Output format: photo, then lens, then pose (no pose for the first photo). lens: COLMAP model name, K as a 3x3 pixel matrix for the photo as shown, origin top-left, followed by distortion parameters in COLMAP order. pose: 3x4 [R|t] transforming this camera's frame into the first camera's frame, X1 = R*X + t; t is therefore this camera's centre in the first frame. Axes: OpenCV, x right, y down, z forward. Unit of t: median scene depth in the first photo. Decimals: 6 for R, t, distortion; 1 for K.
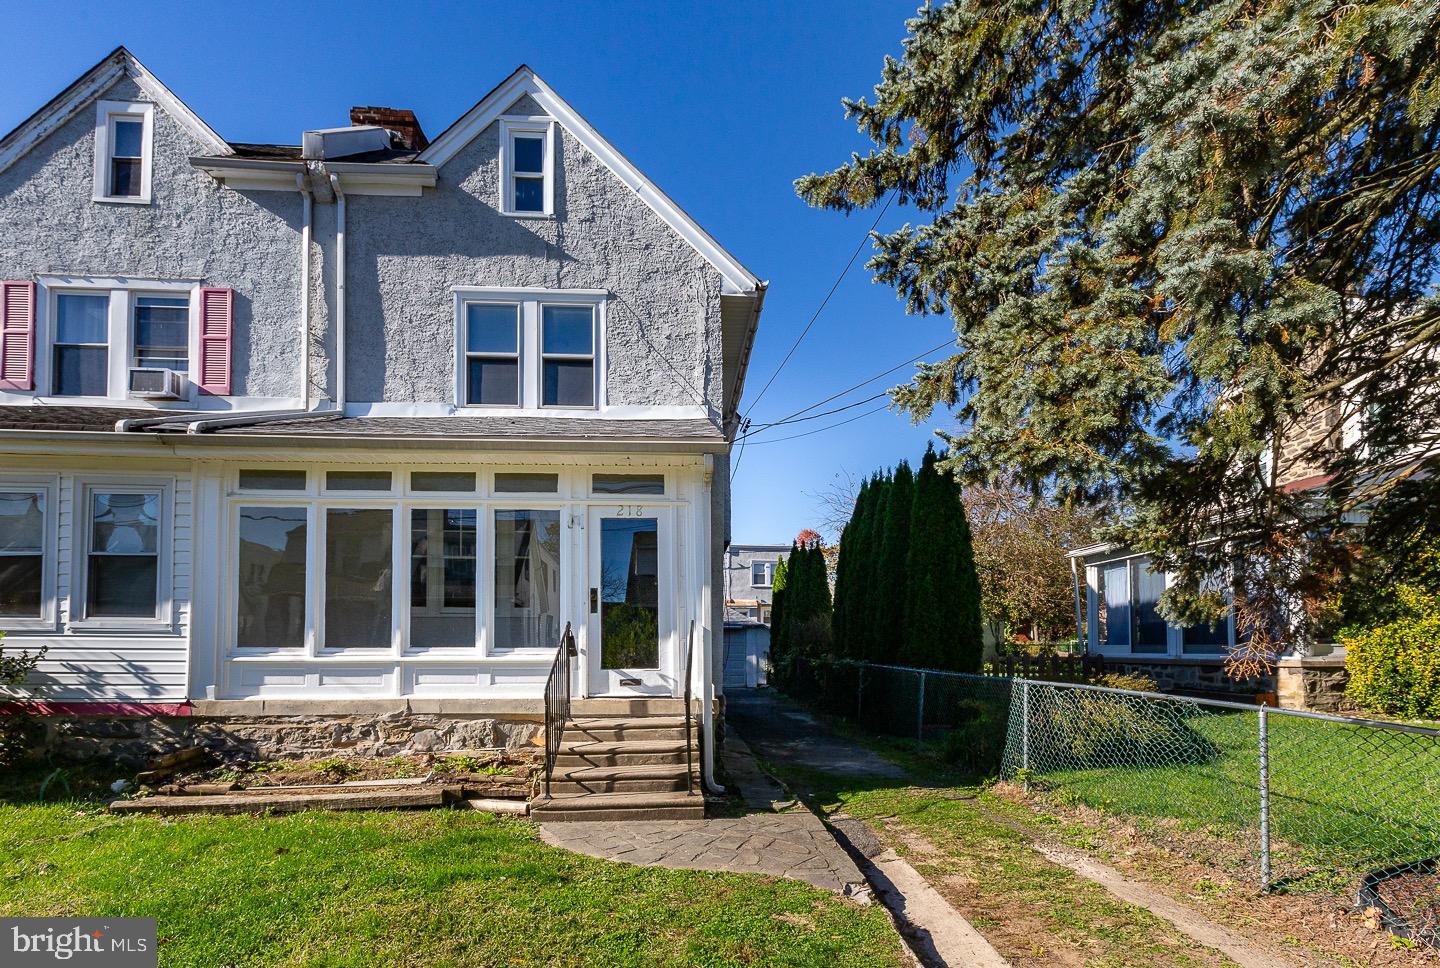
lens RADIAL K [[742.8, 0, 662.3], [0, 742.8, 660.7], [0, 0, 1]] dist [0.002559, 0.000891]
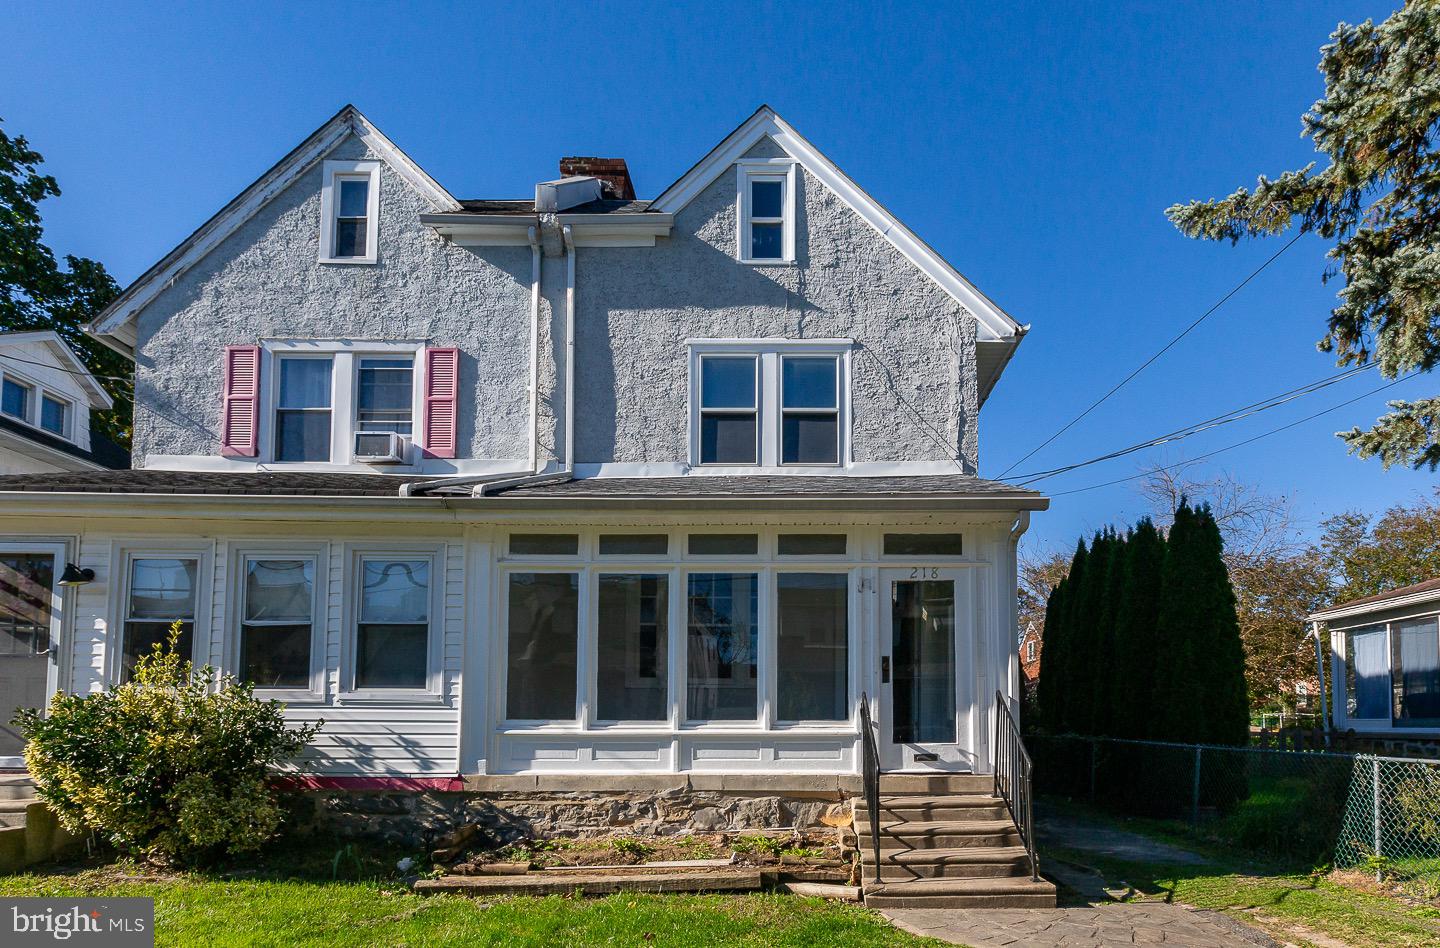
lens RADIAL K [[788.0, 0, 724.5], [0, 788.0, 726.9], [0, 0, 1]] dist [0.001076, 0.000209]
pose [[0.998532, 0.001278, -0.054143, -0.181619], [-0.001830, 0.999947, -0.010158, 0.000730], [0.054127, 0.010242, 0.998482, 0.003640]]
